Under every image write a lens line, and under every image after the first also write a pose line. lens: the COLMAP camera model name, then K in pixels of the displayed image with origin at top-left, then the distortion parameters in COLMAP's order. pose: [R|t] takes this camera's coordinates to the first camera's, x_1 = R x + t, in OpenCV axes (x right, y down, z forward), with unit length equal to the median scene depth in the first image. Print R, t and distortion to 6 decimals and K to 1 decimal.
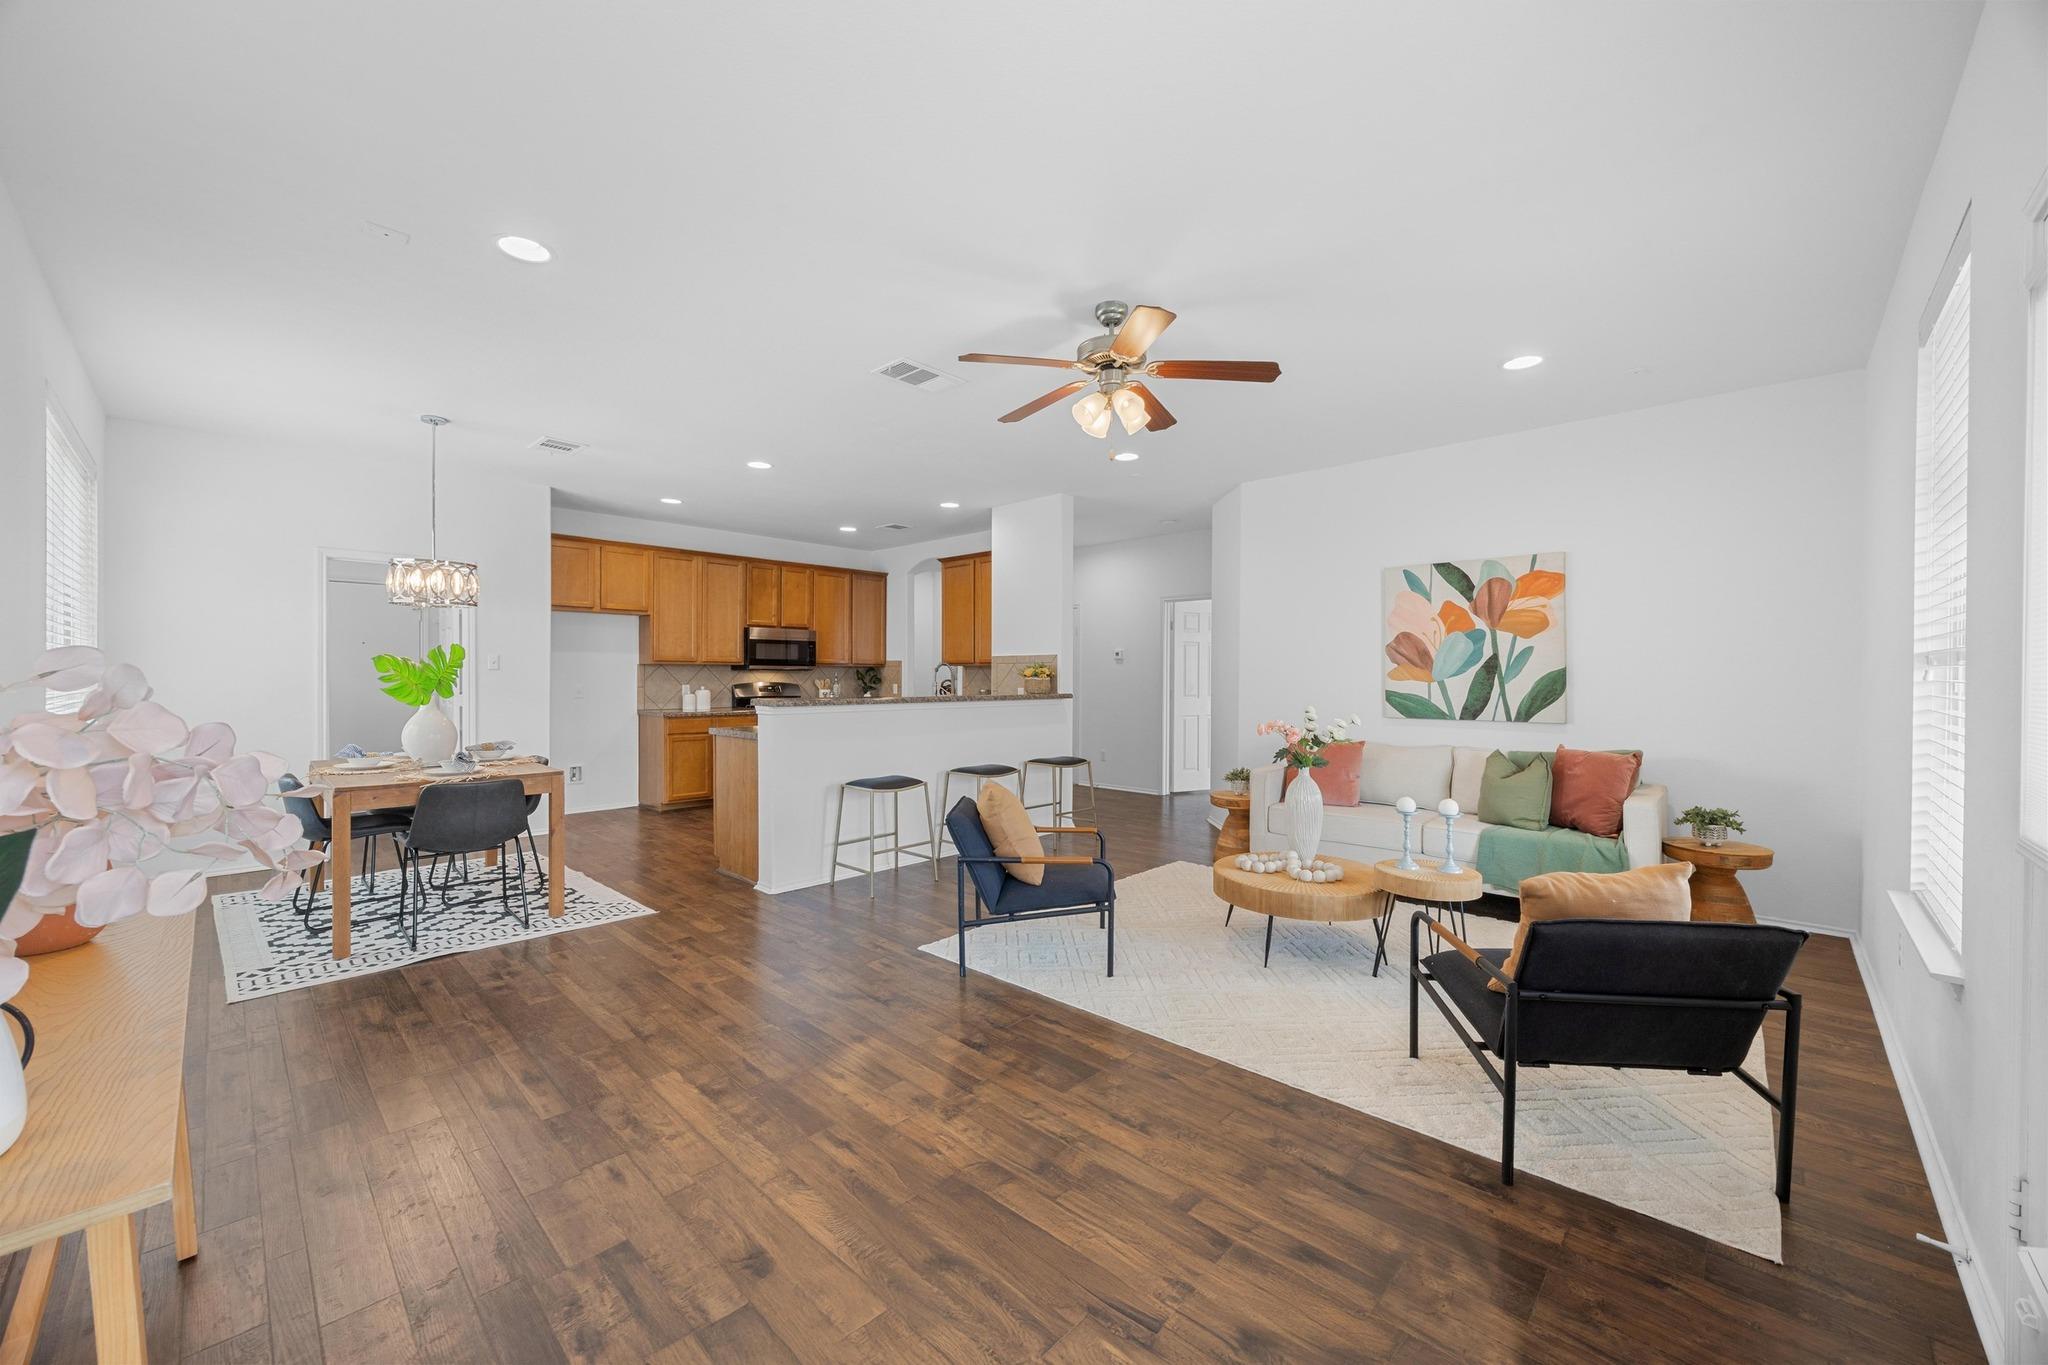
lens RADIAL K [[777.0, 0, 1020.6], [0, 777.0, 681.8], [0, 0, 1]] dist [-0.003626, 0.000383]
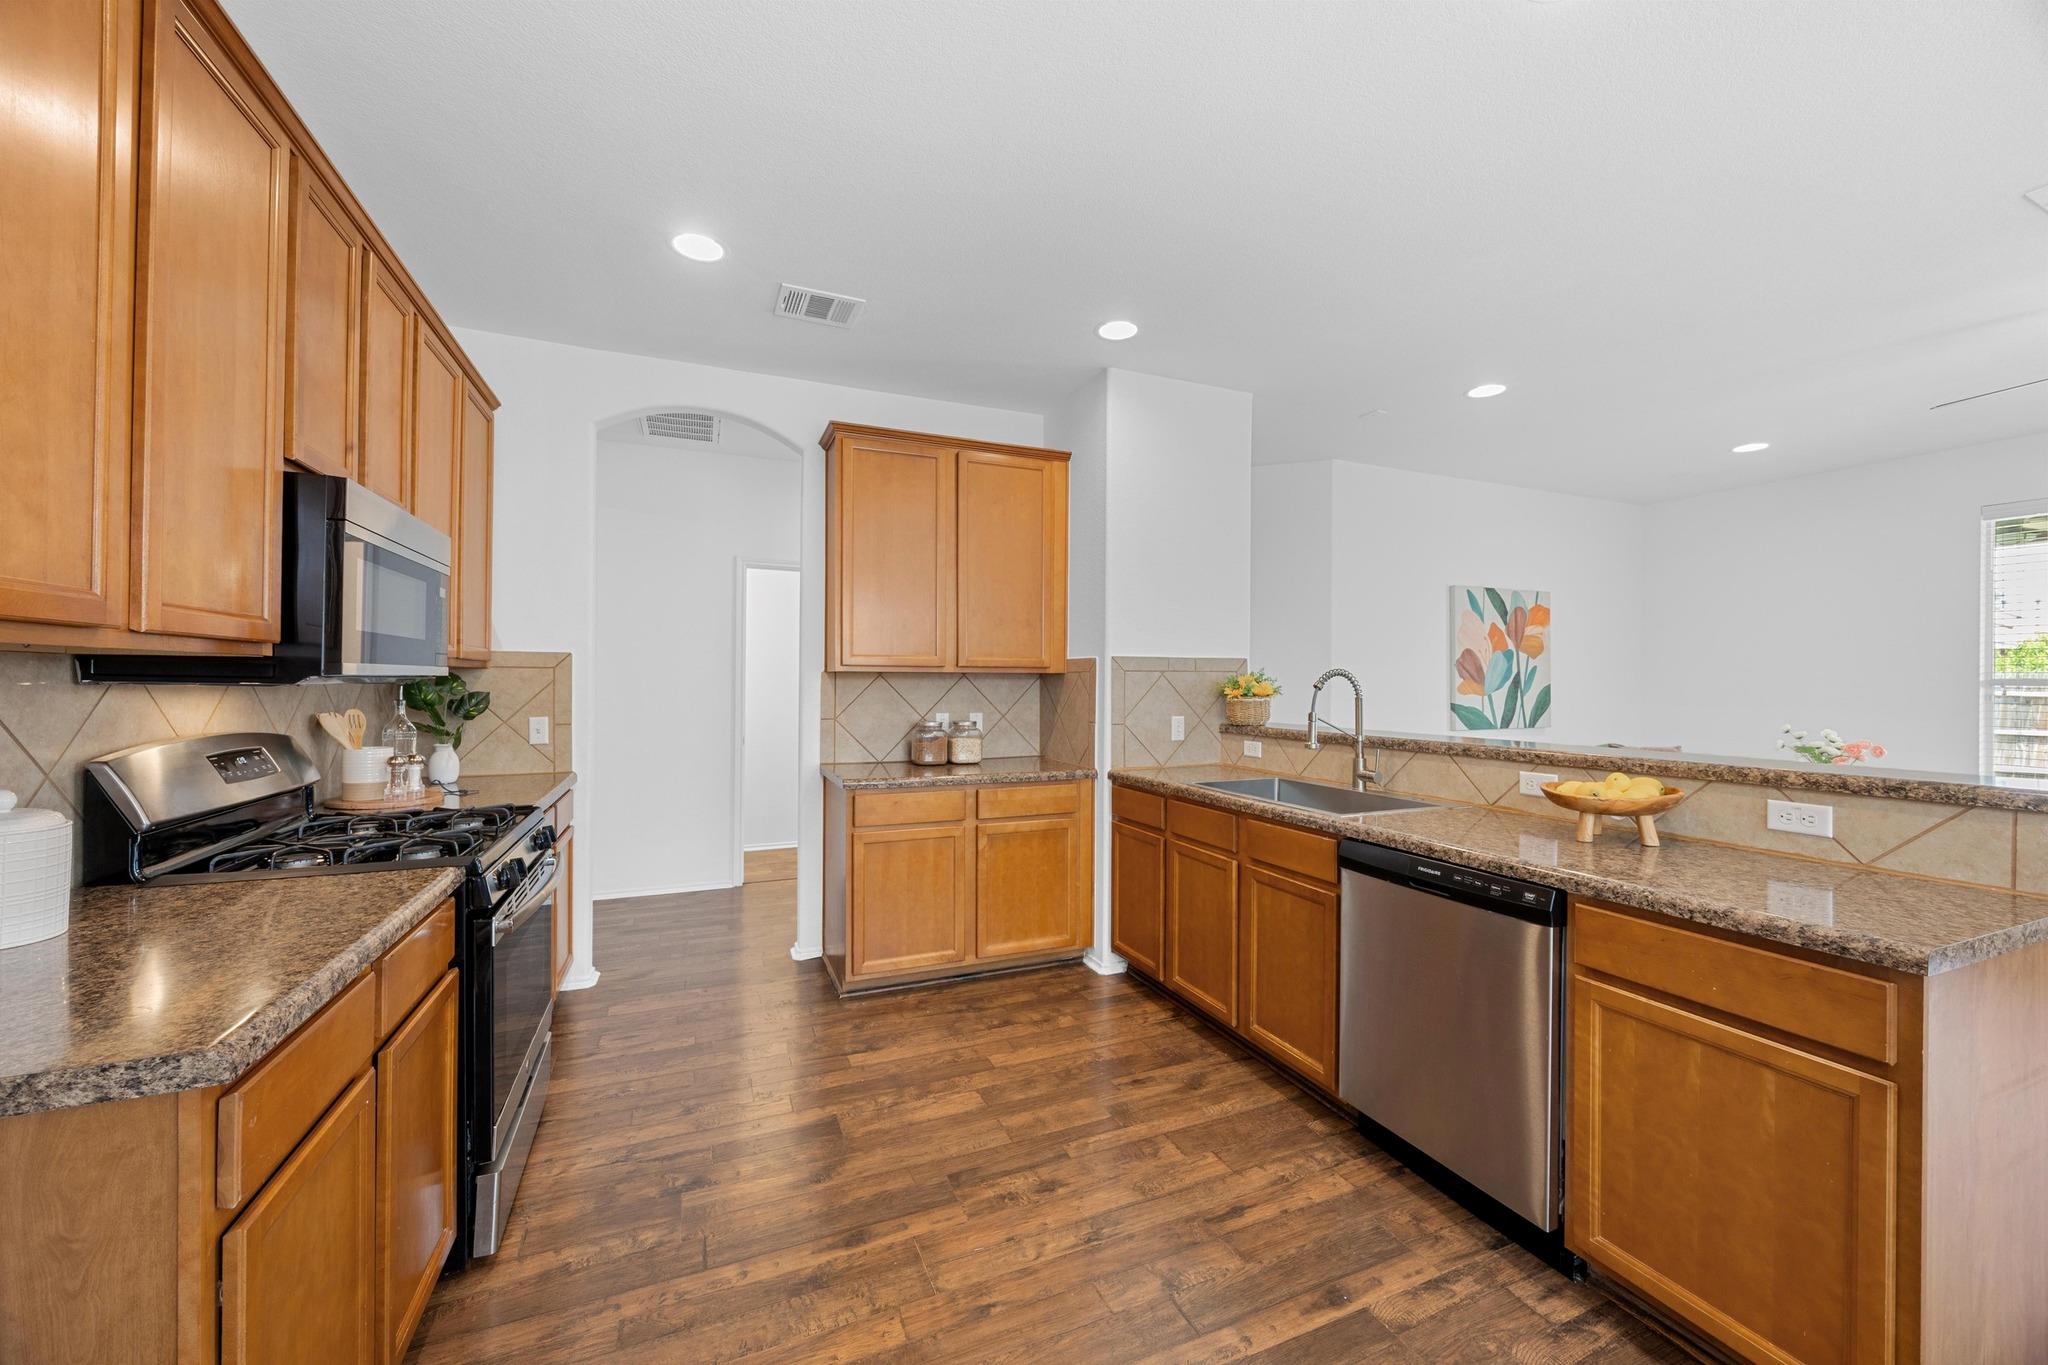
lens RADIAL K [[777.0, 0, 1022.6], [0, 777.0, 678.1], [0, 0, 1]] dist [-0.003626, 0.000383]
pose [[0.391807, 0.002725, 0.920043, -0.687896], [0.004752, 0.999976, -0.004986, -0.021014], [-0.920035, 0.006325, 0.391785, 1.105939]]
